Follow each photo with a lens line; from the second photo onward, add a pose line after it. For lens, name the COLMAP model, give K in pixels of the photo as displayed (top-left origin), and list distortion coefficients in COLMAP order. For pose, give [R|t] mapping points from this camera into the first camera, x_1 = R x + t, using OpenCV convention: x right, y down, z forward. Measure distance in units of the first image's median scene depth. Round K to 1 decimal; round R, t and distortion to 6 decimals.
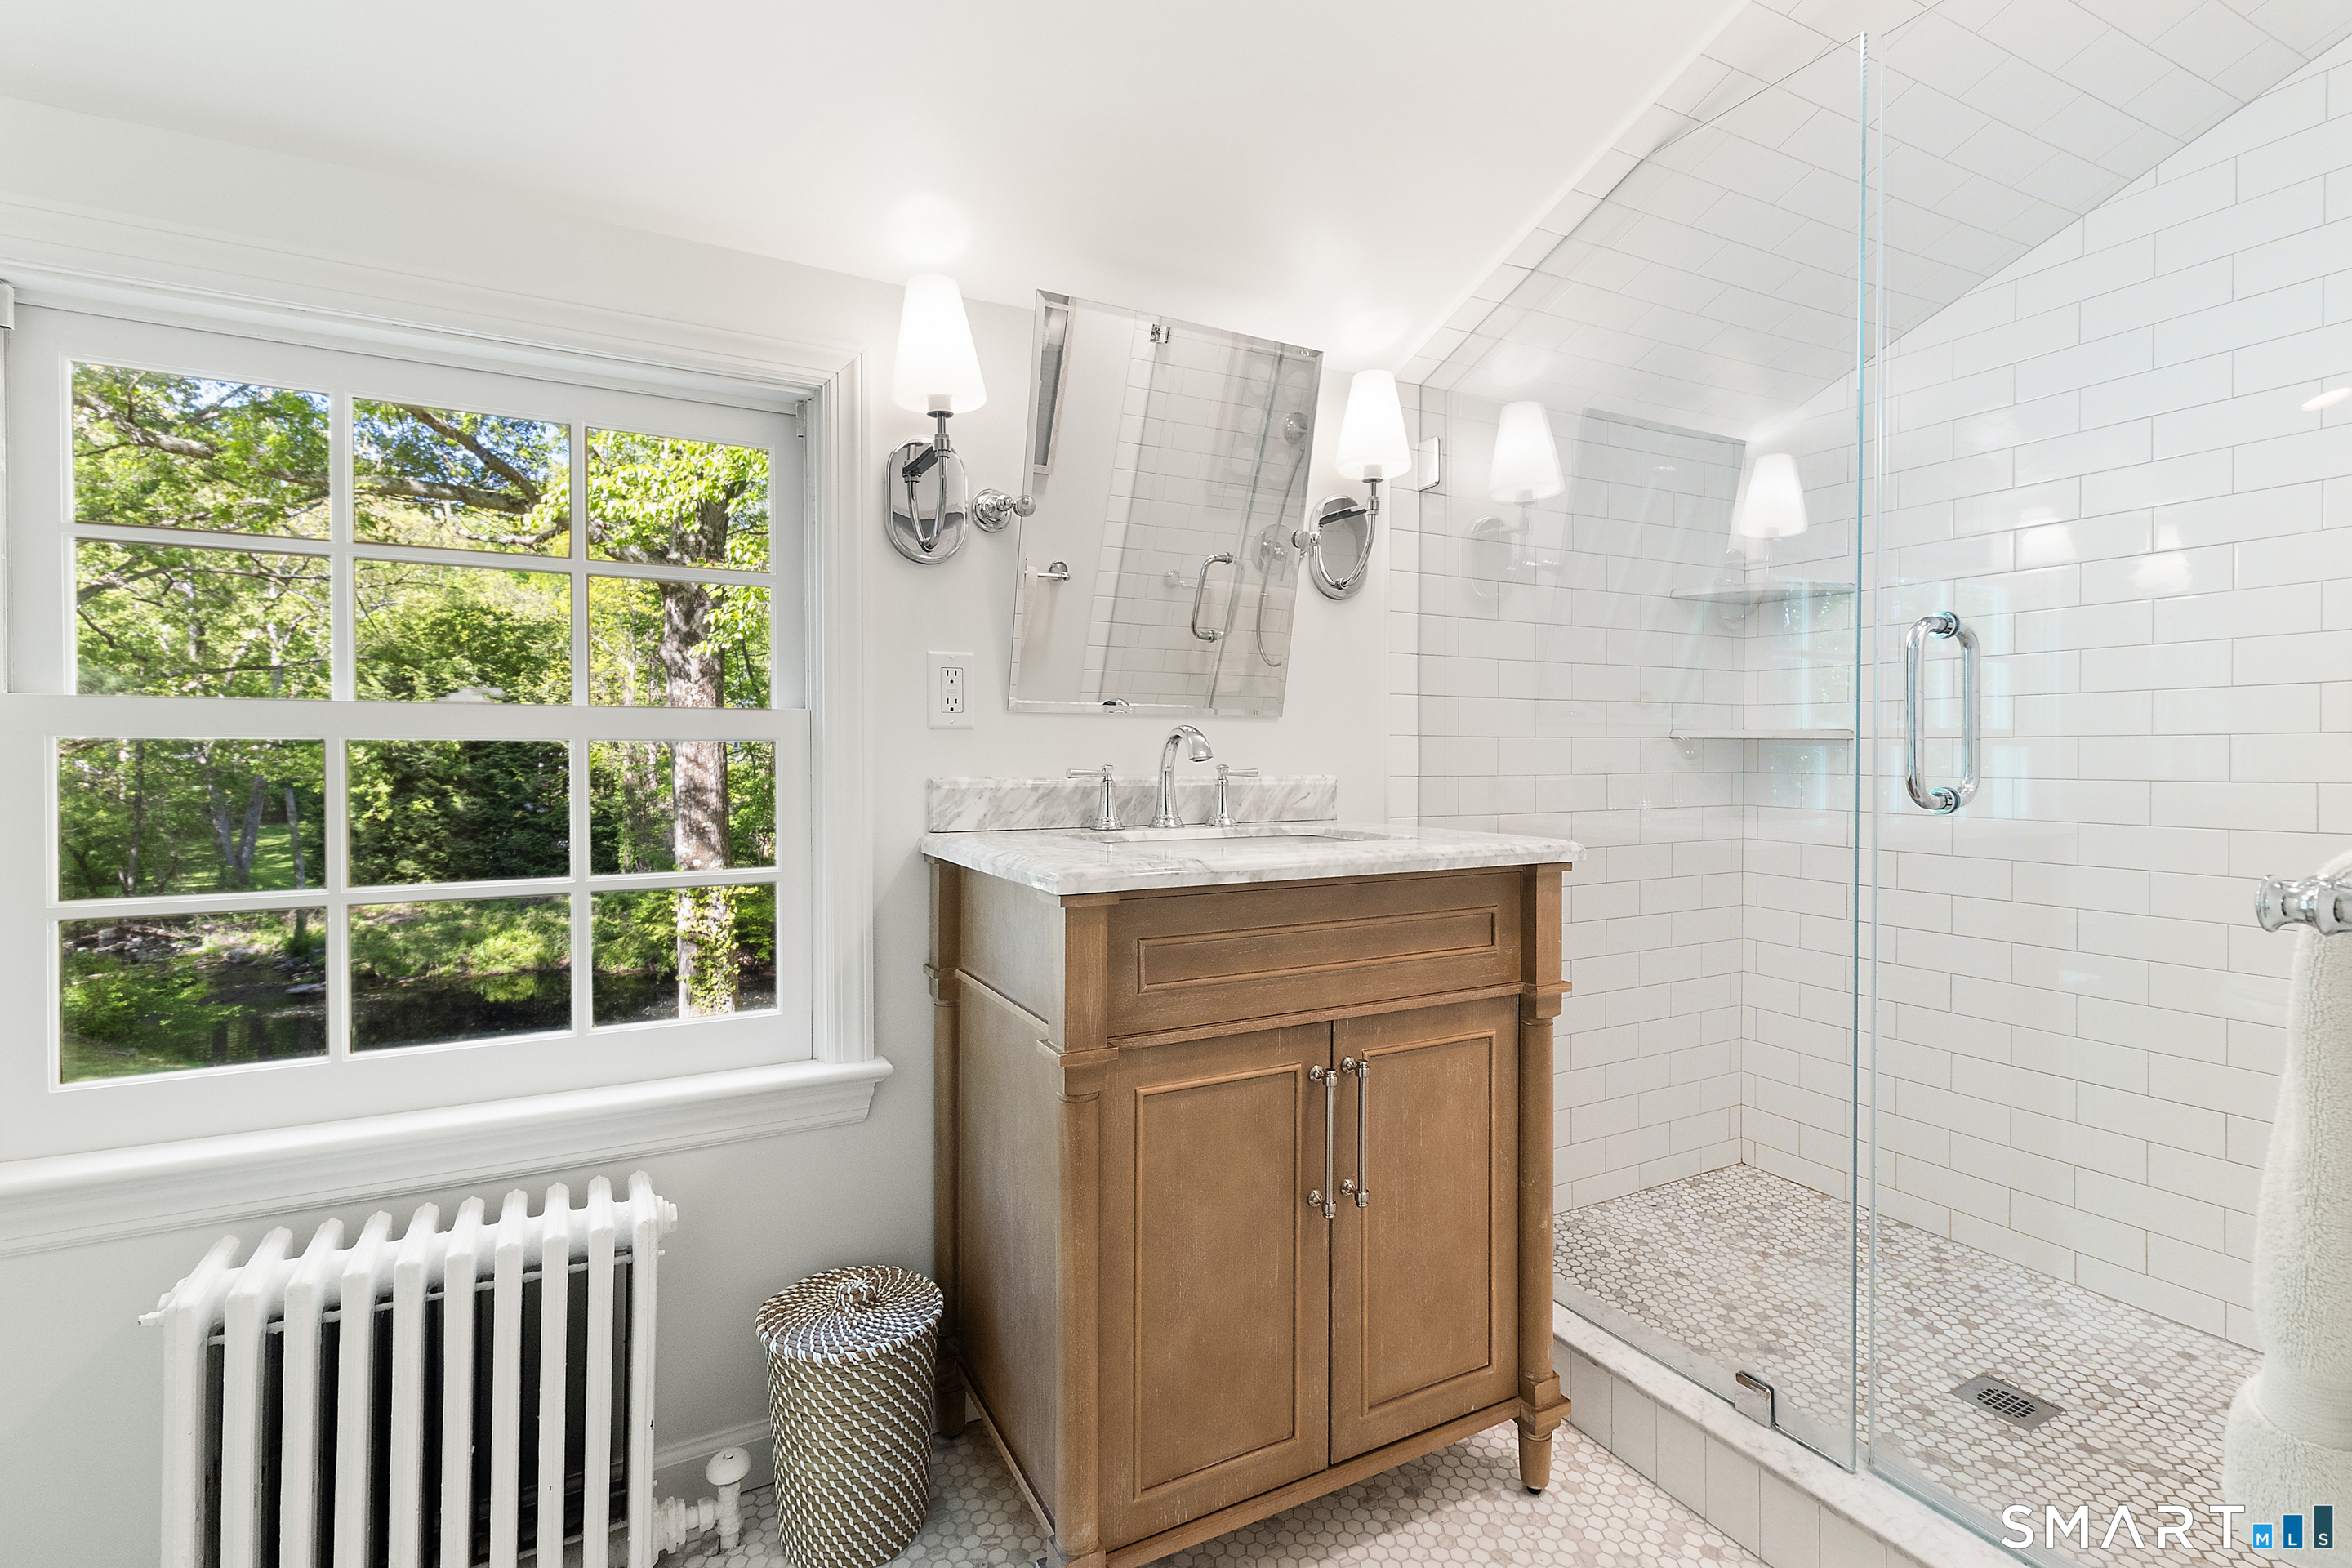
lens RADIAL K [[1091.5, 0, 1179.5], [0, 1091.5, 776.1], [0, 0, 1]] dist [0.008822, 0.000076]
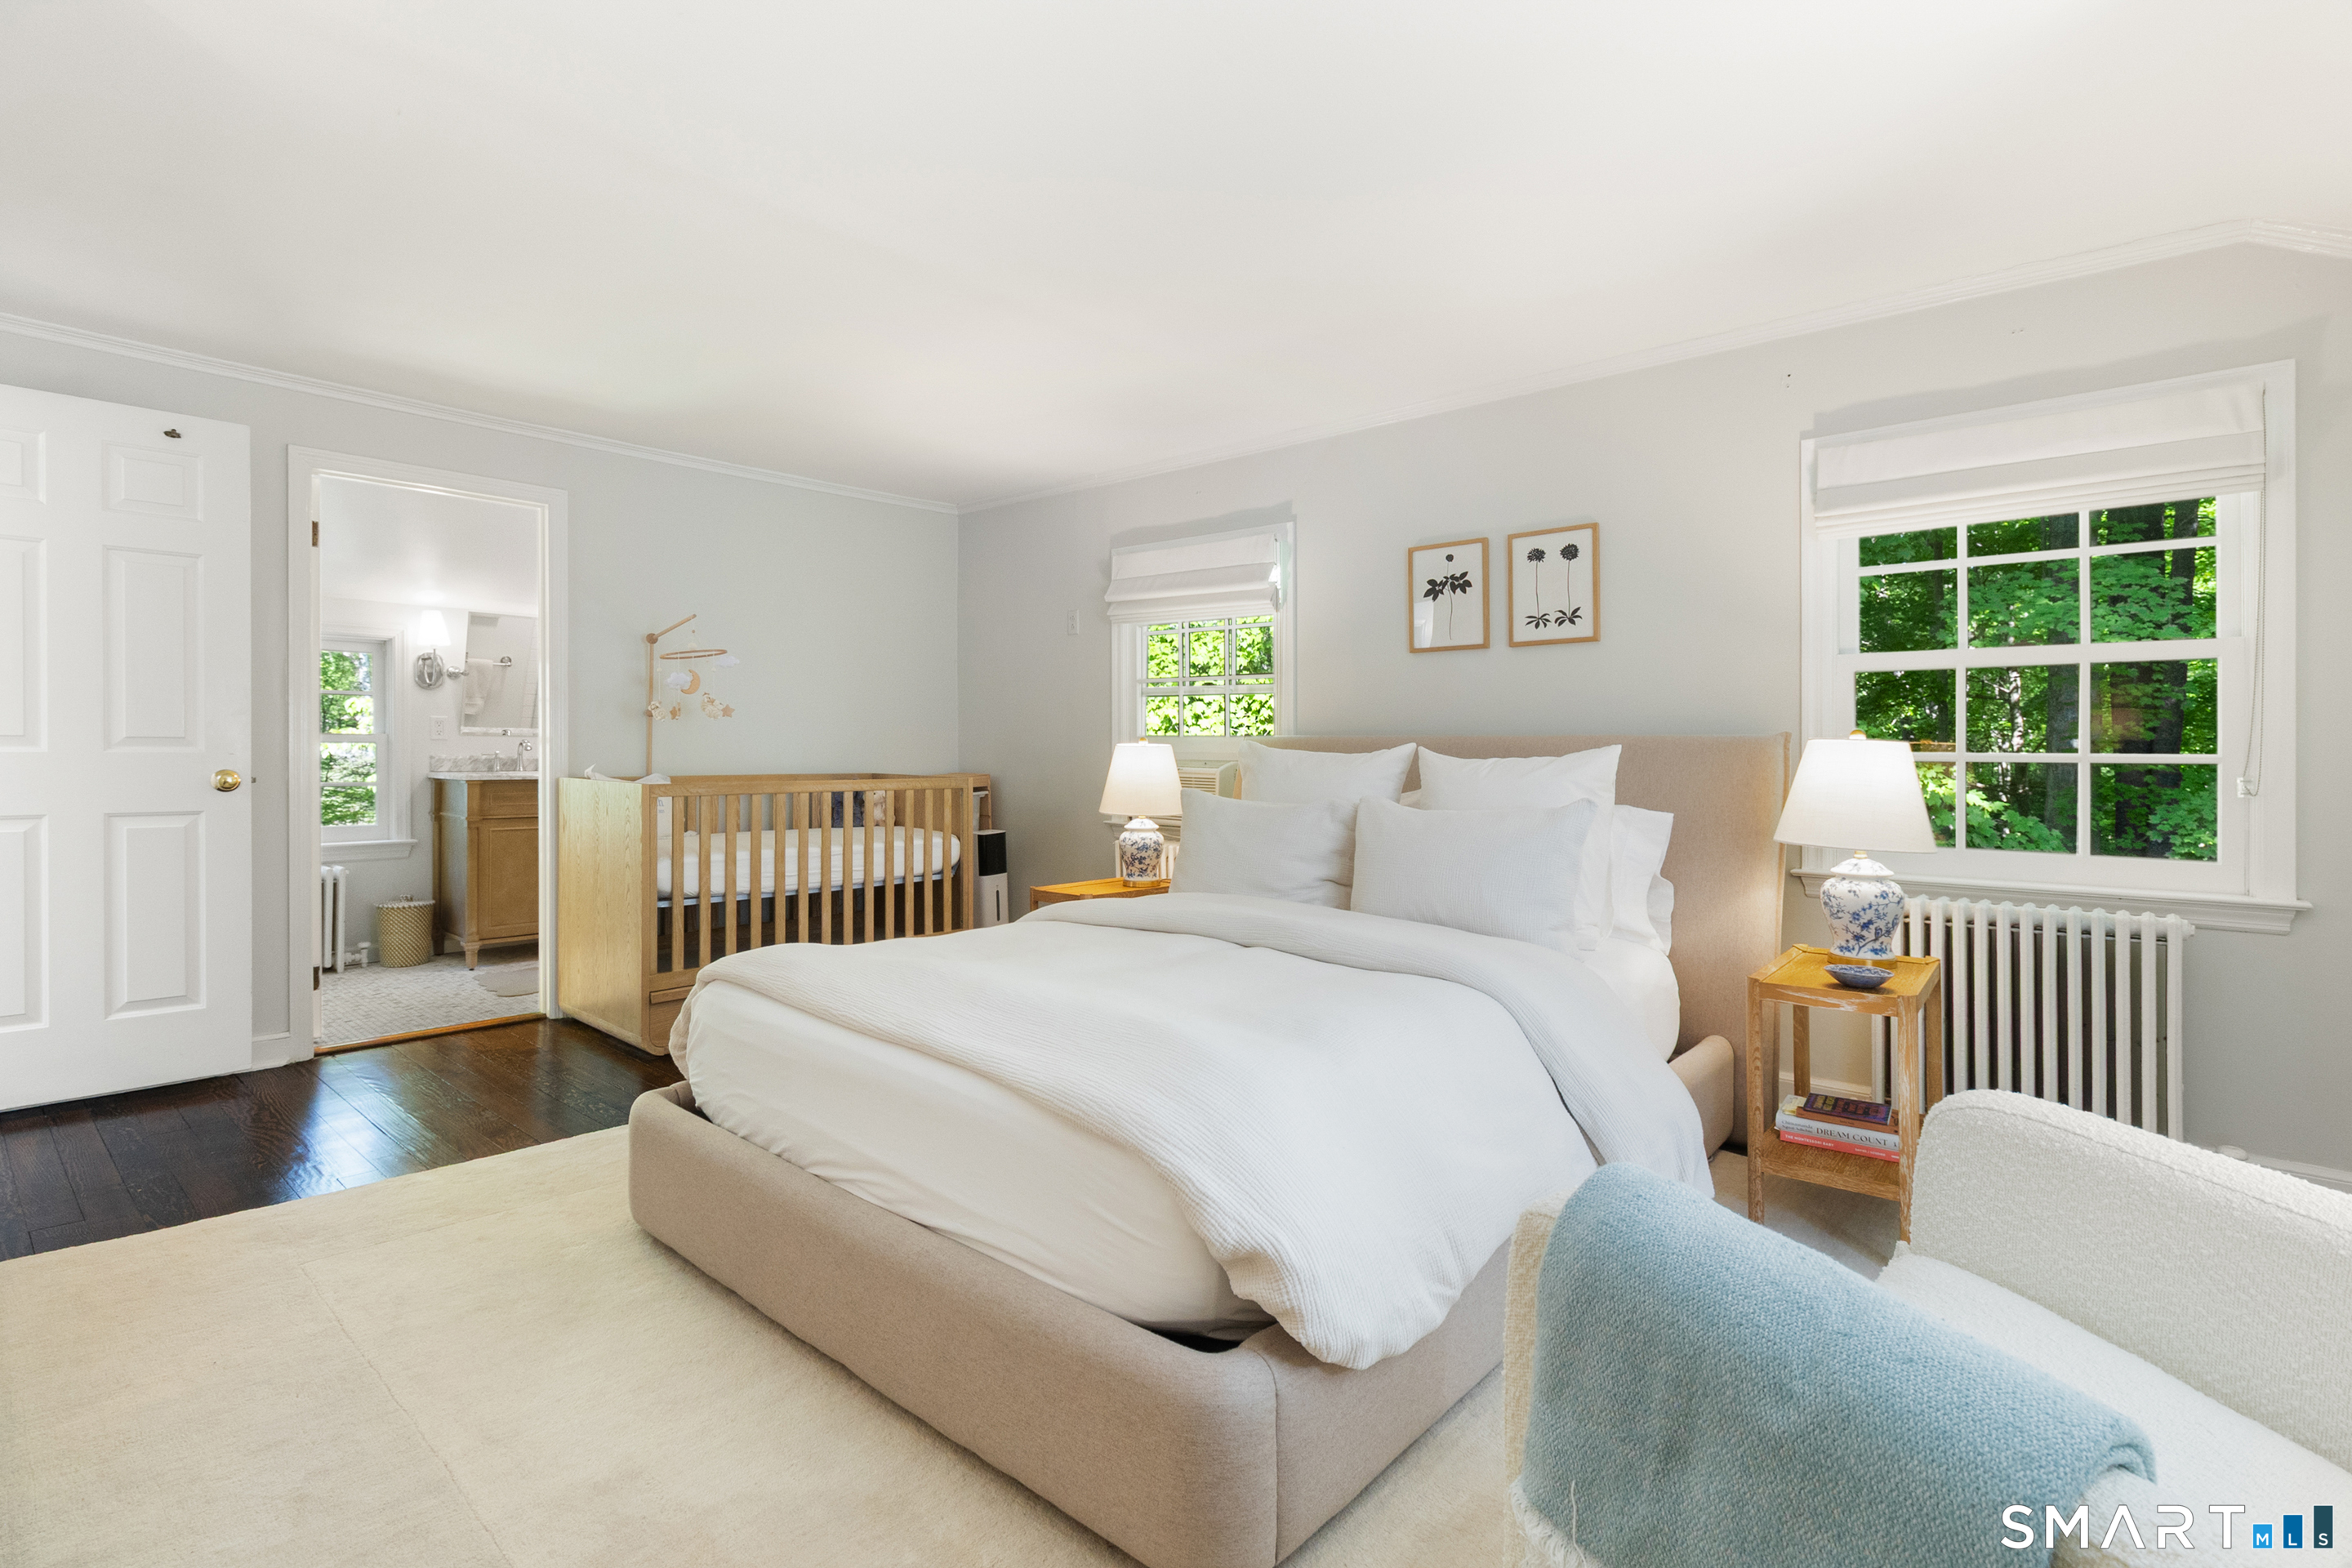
lens RADIAL K [[1091.5, 0, 1184.6], [0, 1091.5, 772.3], [0, 0, 1]] dist [0.008822, 0.000076]
pose [[0.932237, 0.002241, 0.361842, 0.735540], [-0.002680, 0.999996, 0.000710, 0.049241], [-0.361839, -0.001632, 0.932239, -3.081457]]
